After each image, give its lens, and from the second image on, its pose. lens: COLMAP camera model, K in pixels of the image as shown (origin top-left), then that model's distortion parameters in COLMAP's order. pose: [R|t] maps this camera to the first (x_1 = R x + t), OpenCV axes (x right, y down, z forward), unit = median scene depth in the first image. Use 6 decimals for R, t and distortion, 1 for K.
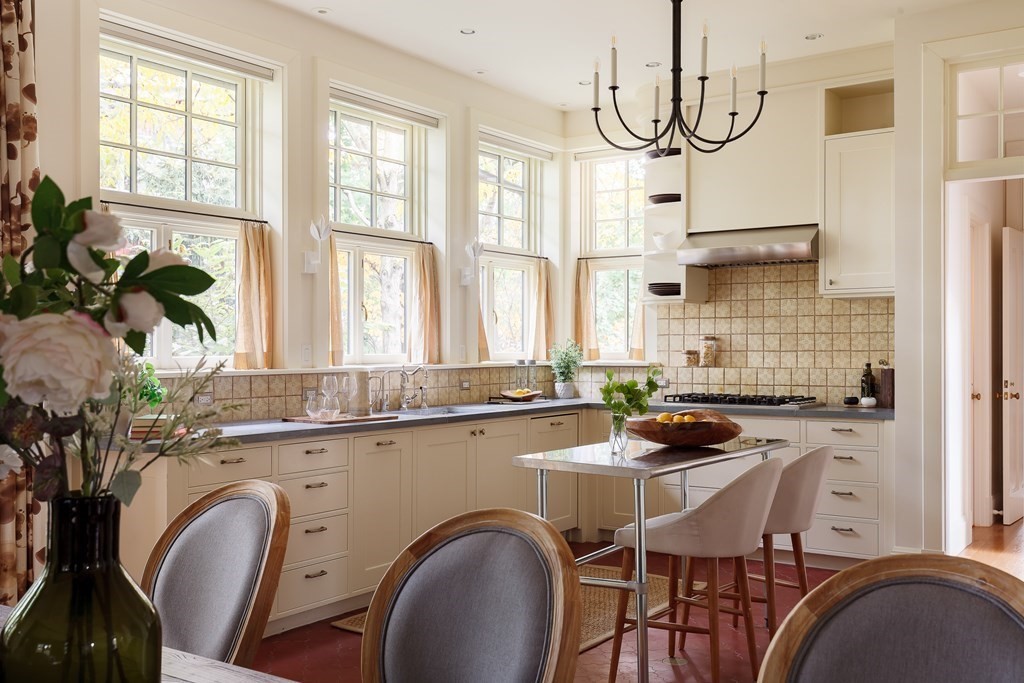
lens RADIAL K [[982.0, 0, 515.9], [0, 982.0, 351.8], [0, 0, 1]] dist [0.008168, 0.000000]
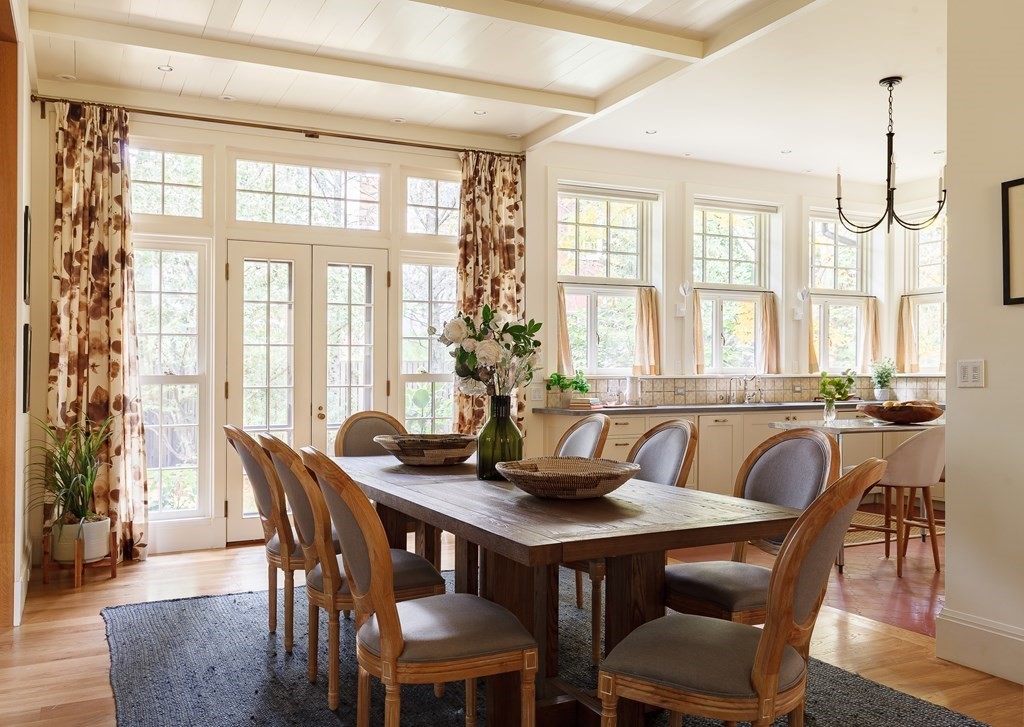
lens RADIAL K [[843.1, 0, 509.5], [0, 843.1, 371.8], [0, 0, 1]] dist [0.007345, -0.004222]
pose [[0.868656, -0.000478, -0.495415, 0.222272], [-0.002576, 0.999982, -0.005481, 0.018796], [0.495409, 0.006038, 0.868639, -0.326689]]
